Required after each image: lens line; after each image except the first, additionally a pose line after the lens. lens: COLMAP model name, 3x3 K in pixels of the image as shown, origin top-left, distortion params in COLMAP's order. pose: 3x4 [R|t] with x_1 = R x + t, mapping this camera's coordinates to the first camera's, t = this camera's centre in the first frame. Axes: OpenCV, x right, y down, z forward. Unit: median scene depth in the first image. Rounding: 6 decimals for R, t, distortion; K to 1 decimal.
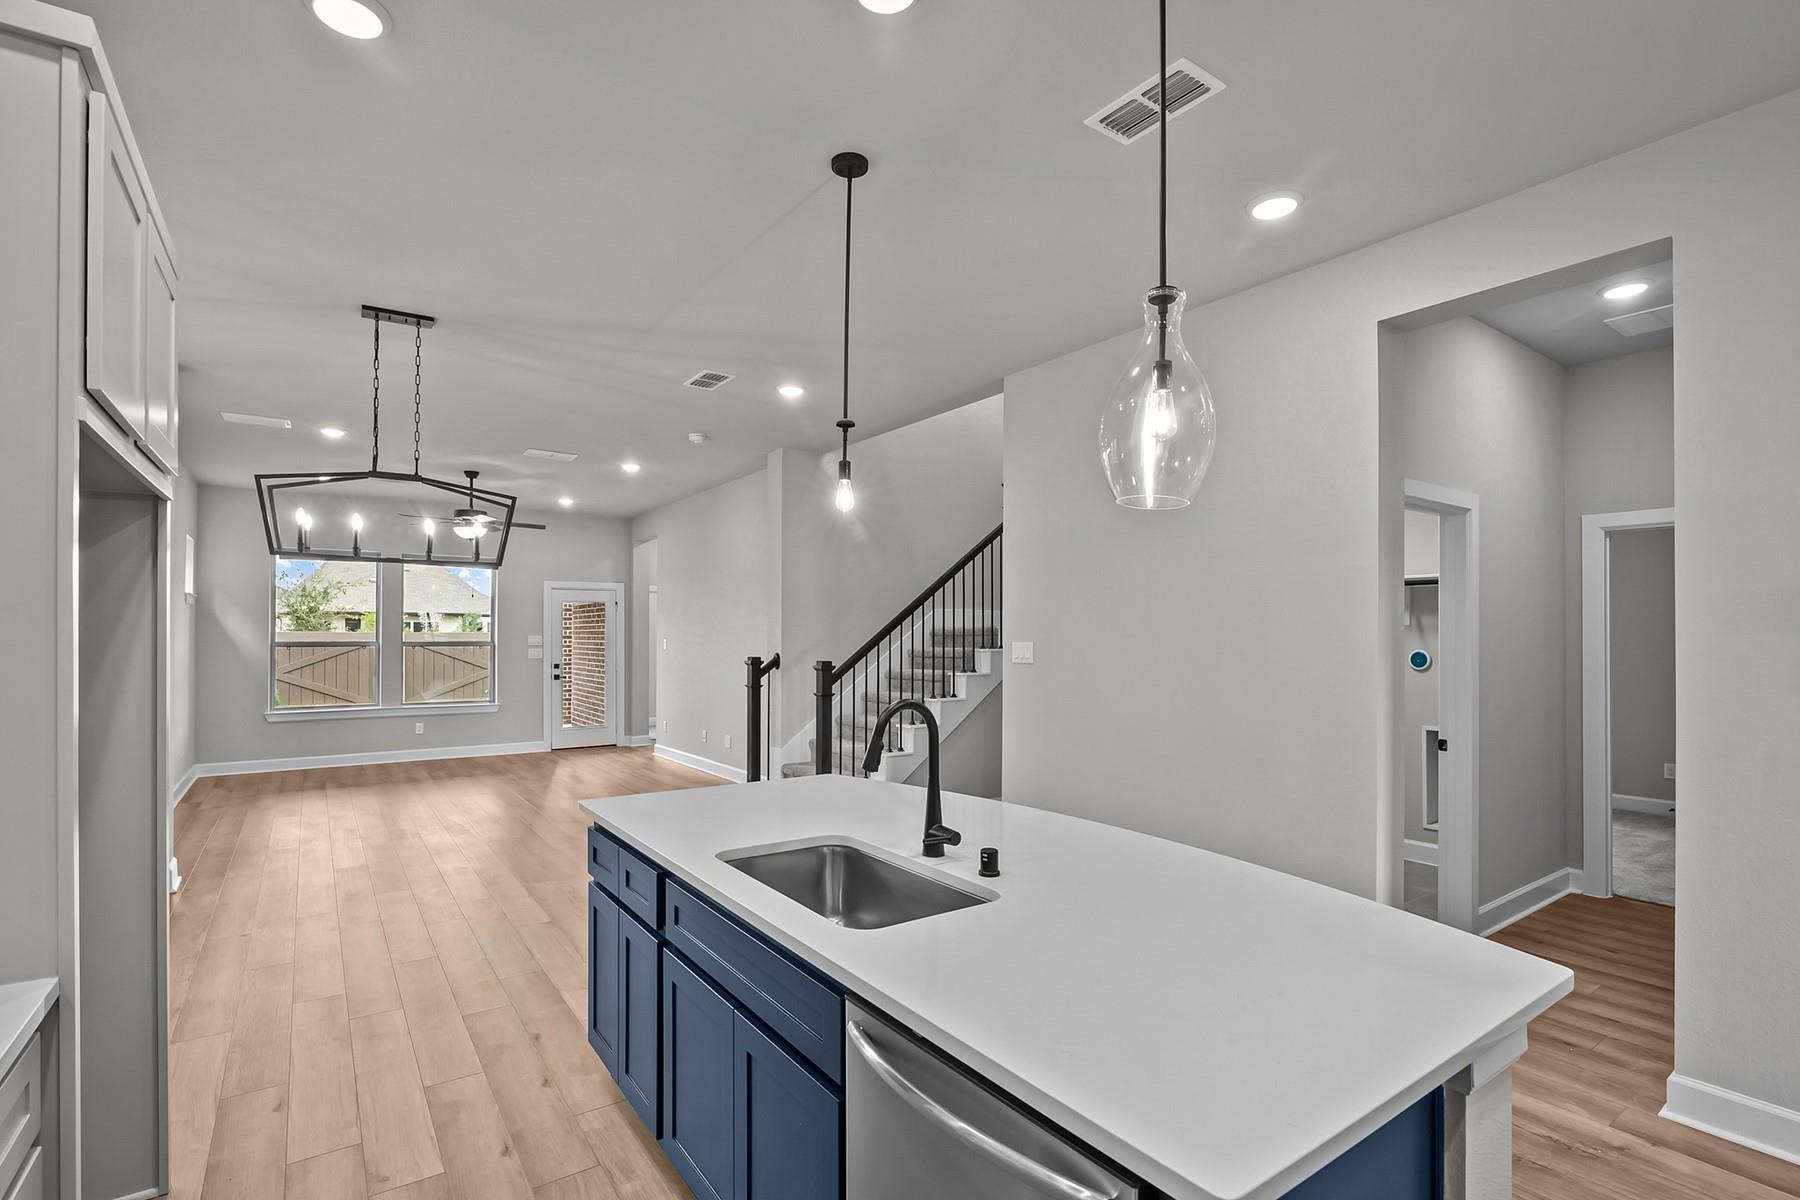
lens RADIAL K [[837.6, 0, 904.7], [0, 837.6, 626.9], [0, 0, 1]] dist [-0.012684, 0.001925]
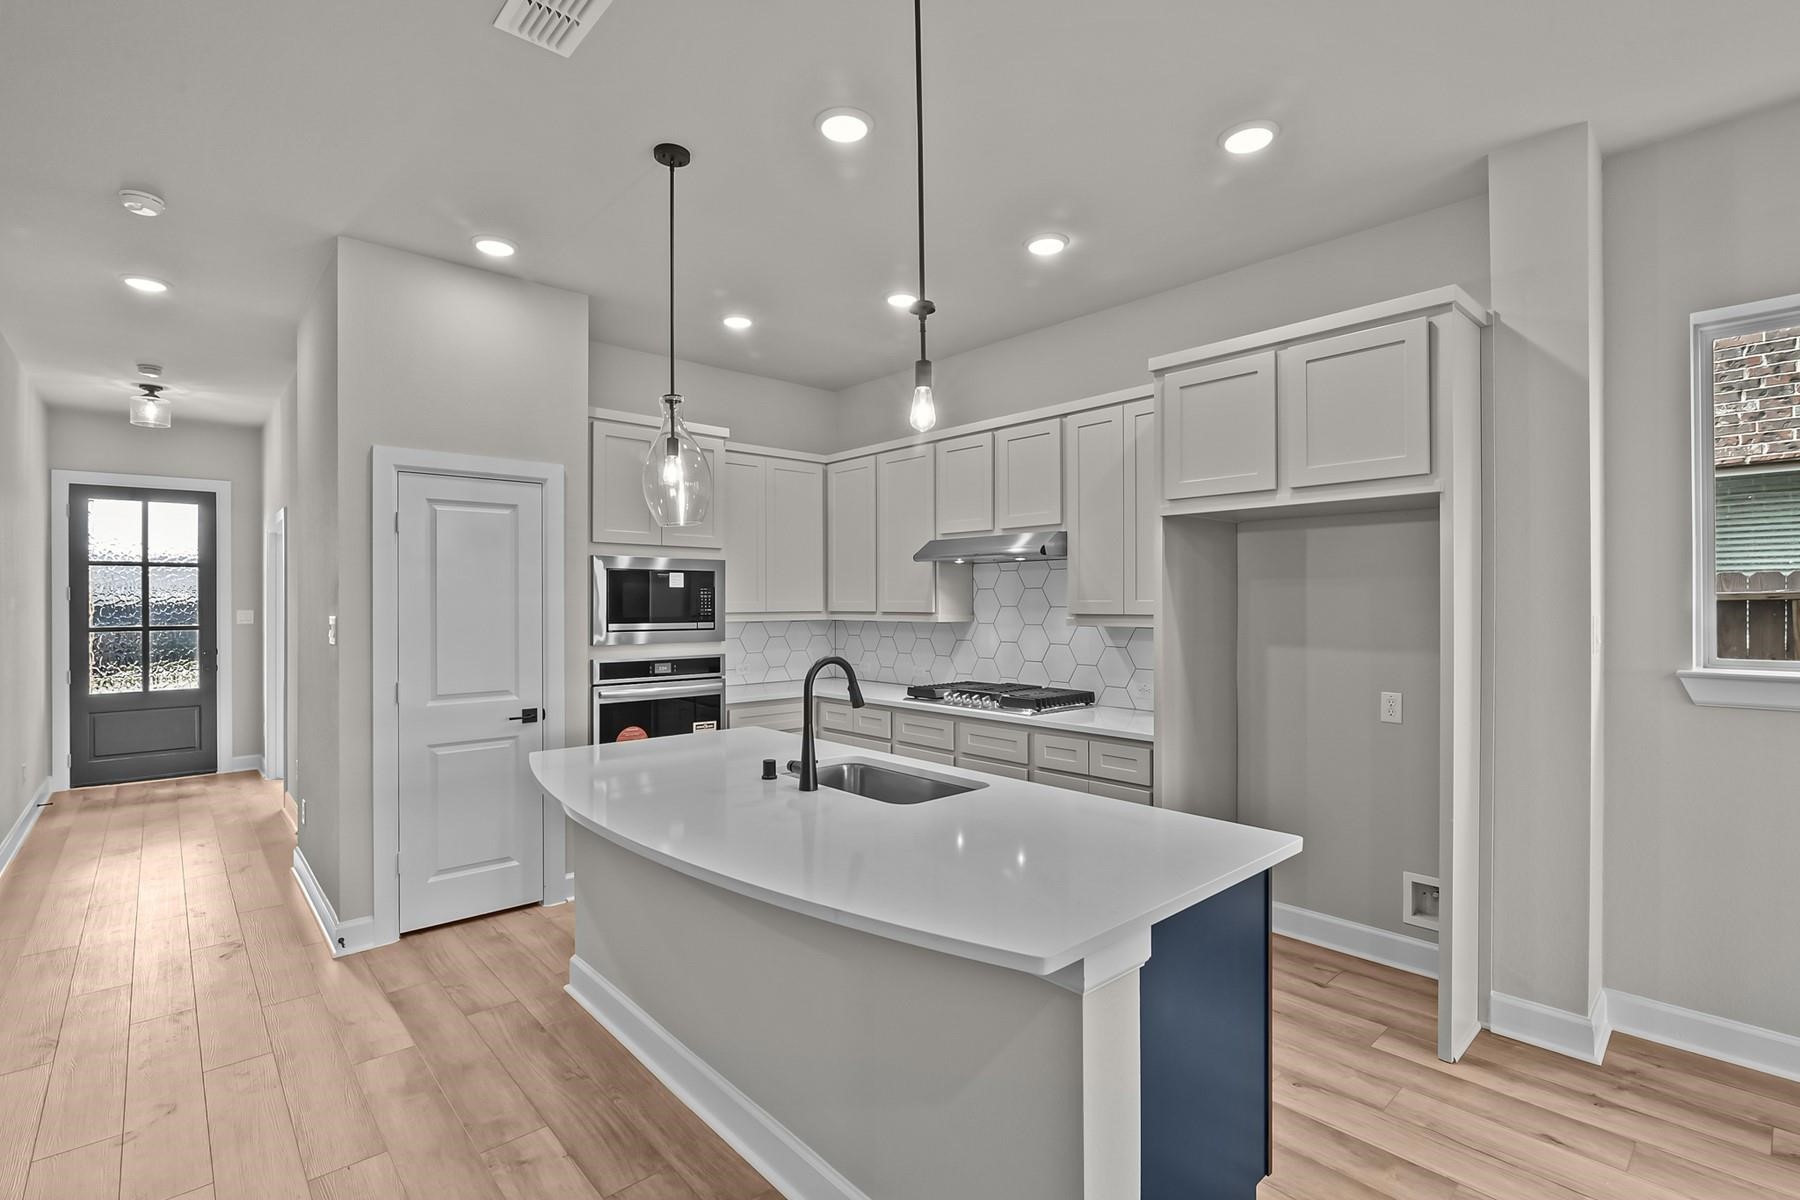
lens RADIAL K [[837.6, 0, 904.9], [0, 837.6, 597.2], [0, 0, 1]] dist [-0.012684, 0.001925]
pose [[-0.994053, 0.000455, -0.108896, 0.008134], [0.002174, 0.999875, -0.015662, 0.006296], [0.108876, -0.015805, -0.993930, 0.680753]]
